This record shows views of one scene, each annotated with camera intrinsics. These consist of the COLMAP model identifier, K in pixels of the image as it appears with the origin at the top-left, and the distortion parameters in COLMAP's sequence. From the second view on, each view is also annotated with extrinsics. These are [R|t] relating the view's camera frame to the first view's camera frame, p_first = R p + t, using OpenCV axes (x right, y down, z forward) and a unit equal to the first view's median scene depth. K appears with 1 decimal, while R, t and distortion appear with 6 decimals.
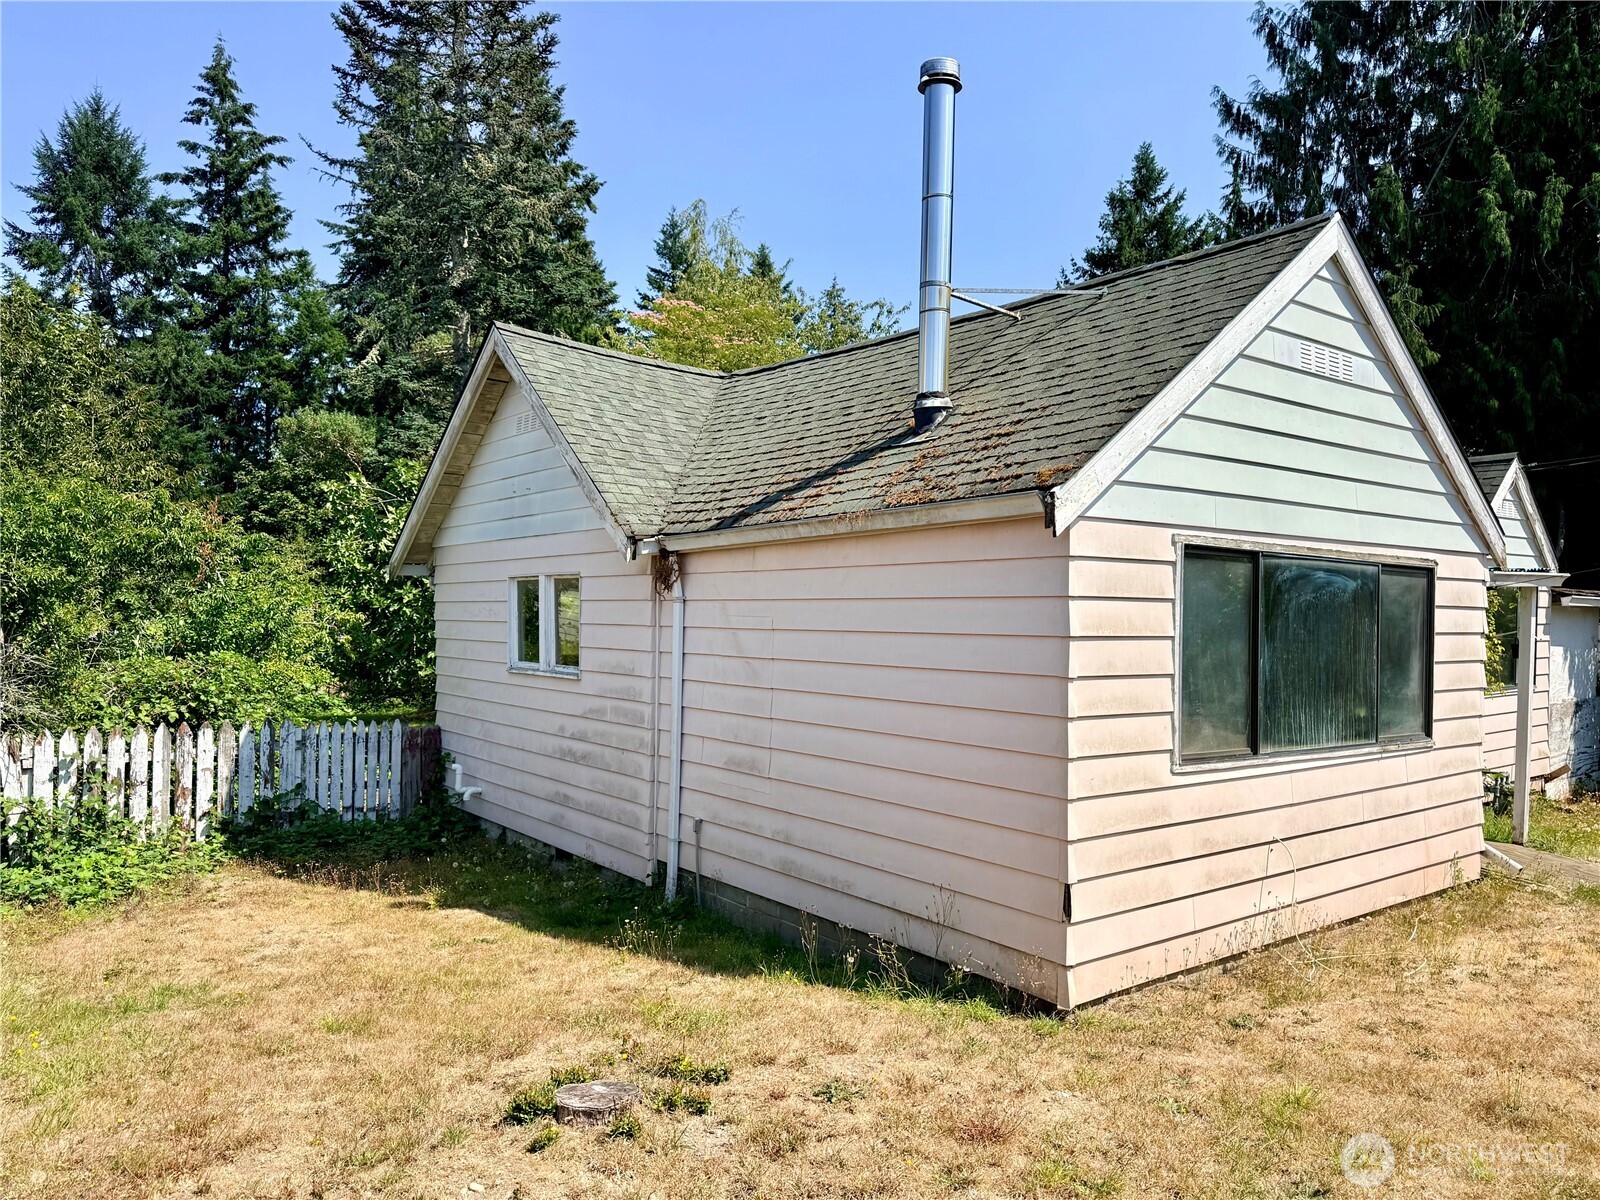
lens RADIAL K [[1125.6, 0, 799.7], [0, 1125.6, 604.0], [0, 0, 1]] dist [0.003400, -0.000151]
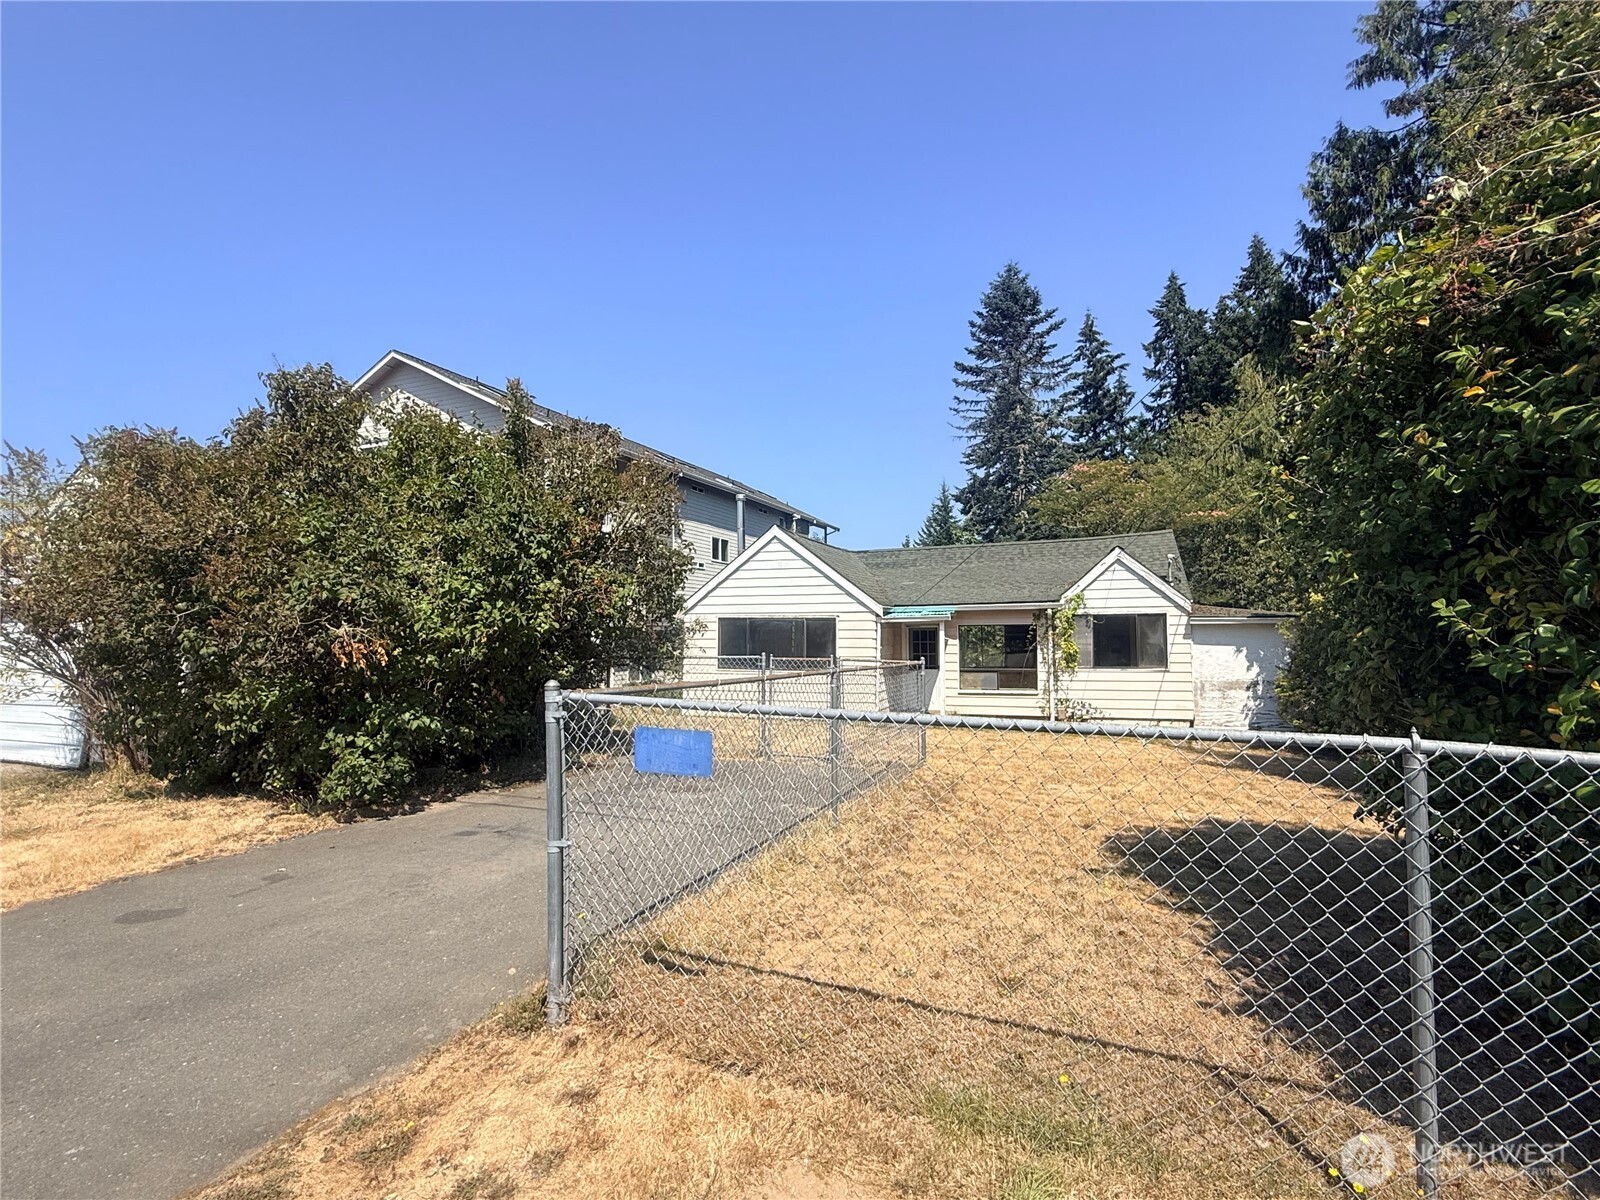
lens RADIAL K [[773.3, 0, 800.6], [0, 773.3, 601.5], [0, 0, 1]] dist [-0.004060, -0.000358]
pose [[0.530184, -0.040381, -0.846921, 0.259730], [0.013103, 0.999136, -0.039436, 0.000524], [0.847781, 0.009811, 0.530255, -0.027442]]
